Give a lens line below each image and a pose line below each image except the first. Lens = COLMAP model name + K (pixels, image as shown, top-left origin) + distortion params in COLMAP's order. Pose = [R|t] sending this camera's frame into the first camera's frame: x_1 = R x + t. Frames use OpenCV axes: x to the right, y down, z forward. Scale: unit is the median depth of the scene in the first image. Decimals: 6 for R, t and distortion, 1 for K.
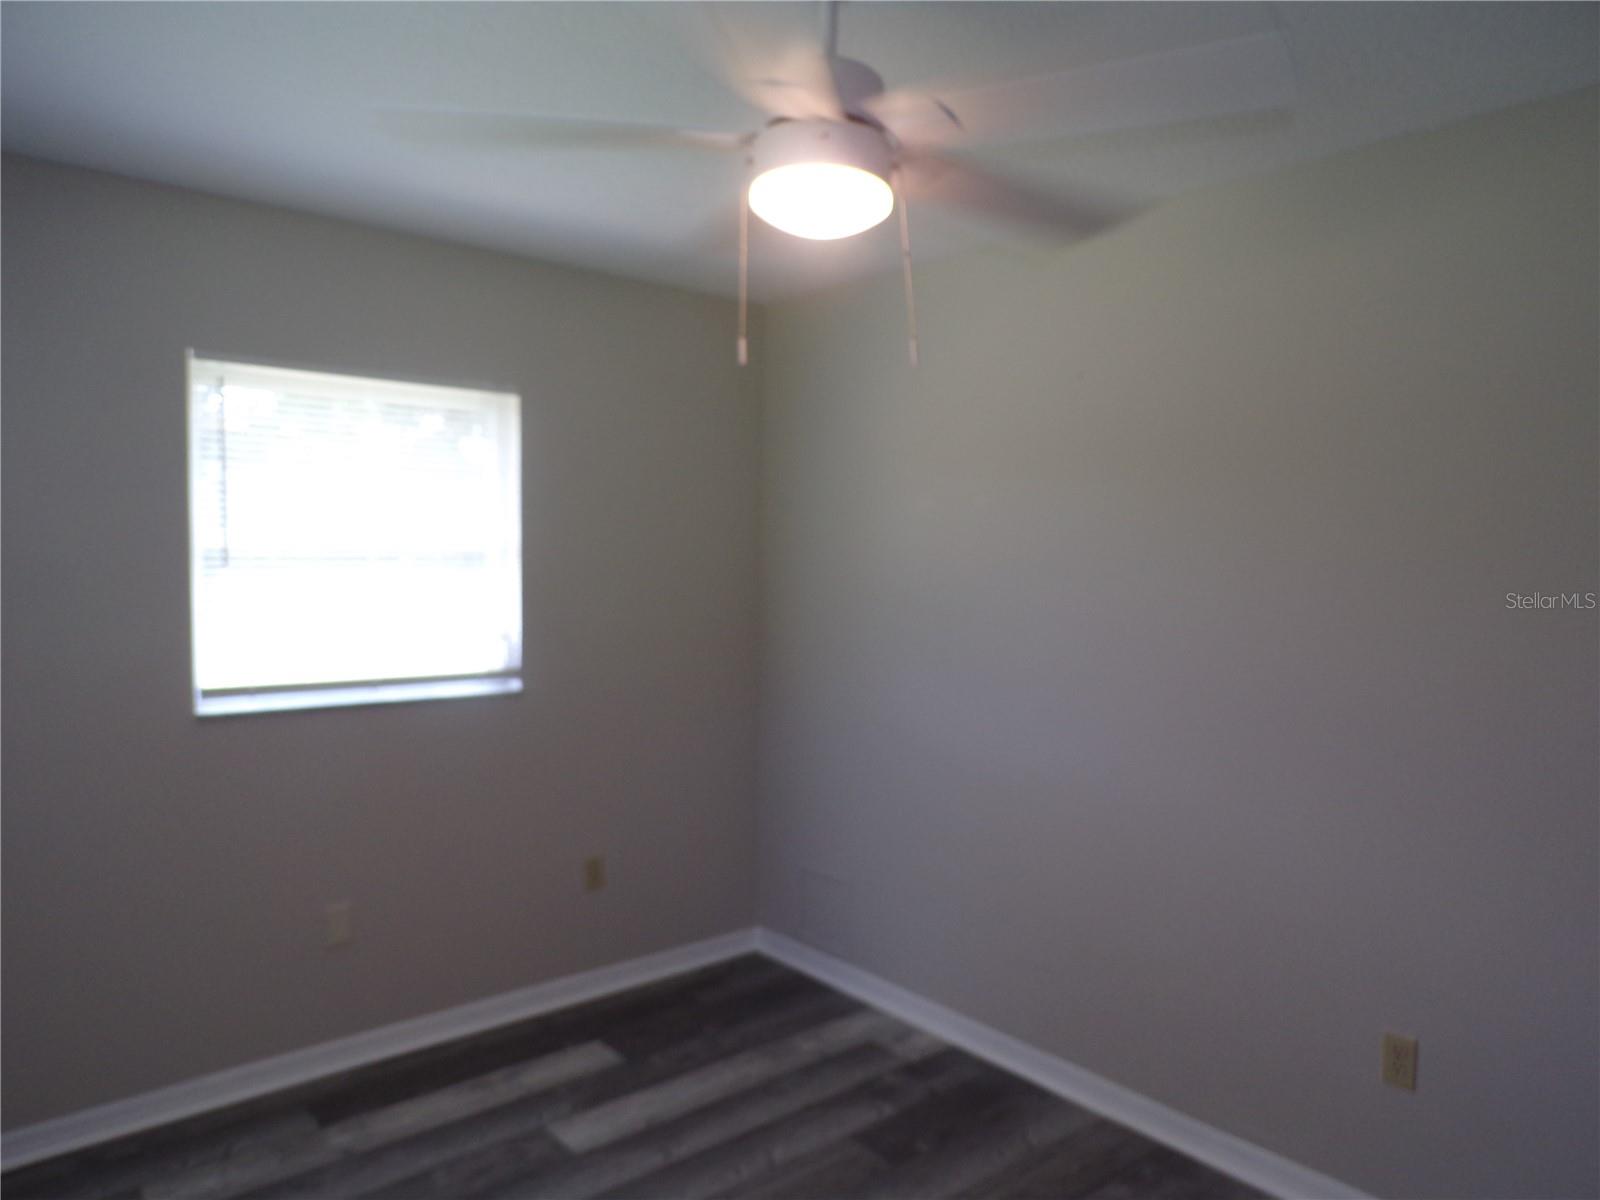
lens RADIAL K [[1110.3, 0, 801.2], [0, 1110.3, 591.5], [0, 0, 1]] dist [0.001235, 0.001057]
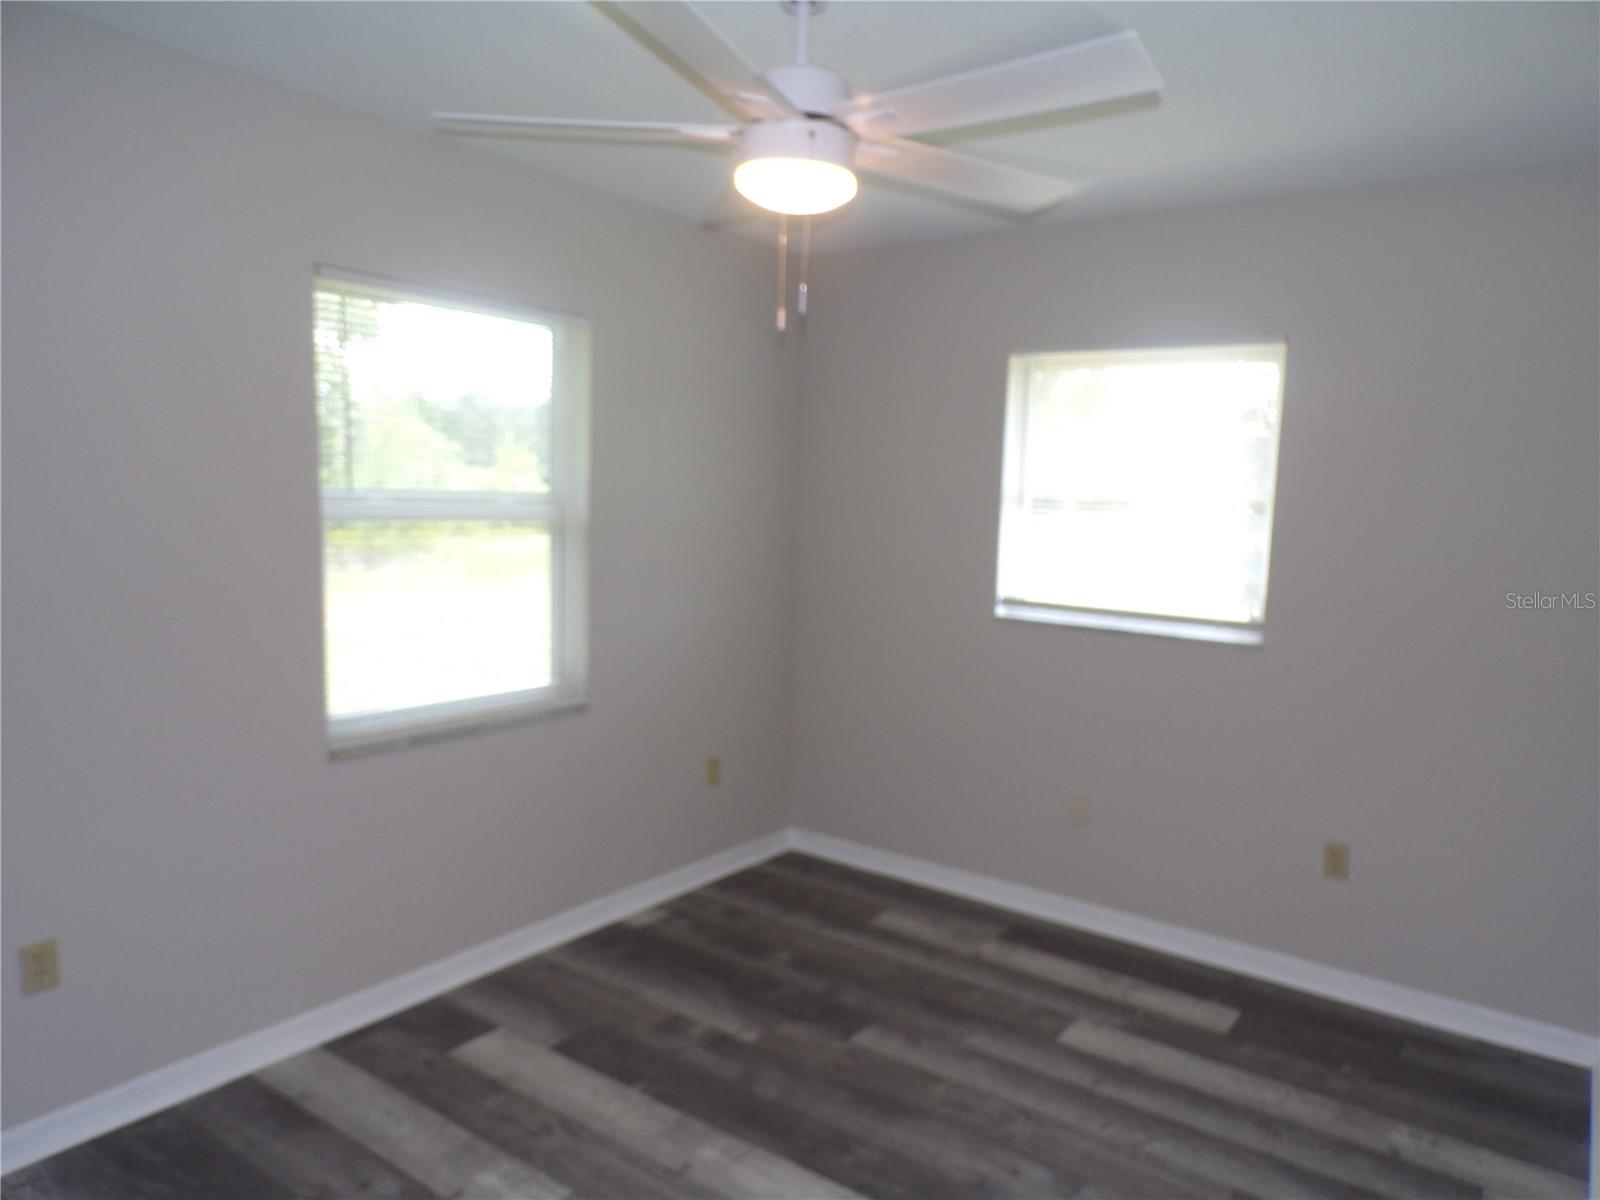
lens RADIAL K [[1110.3, 0, 792.8], [0, 1110.3, 603.9], [0, 0, 1]] dist [0.001235, 0.001057]
pose [[0.224470, 0.100358, -0.969300, 0.716607], [-0.068286, 0.993858, 0.087087, -0.005154], [0.972086, 0.046641, 0.229944, 0.437775]]
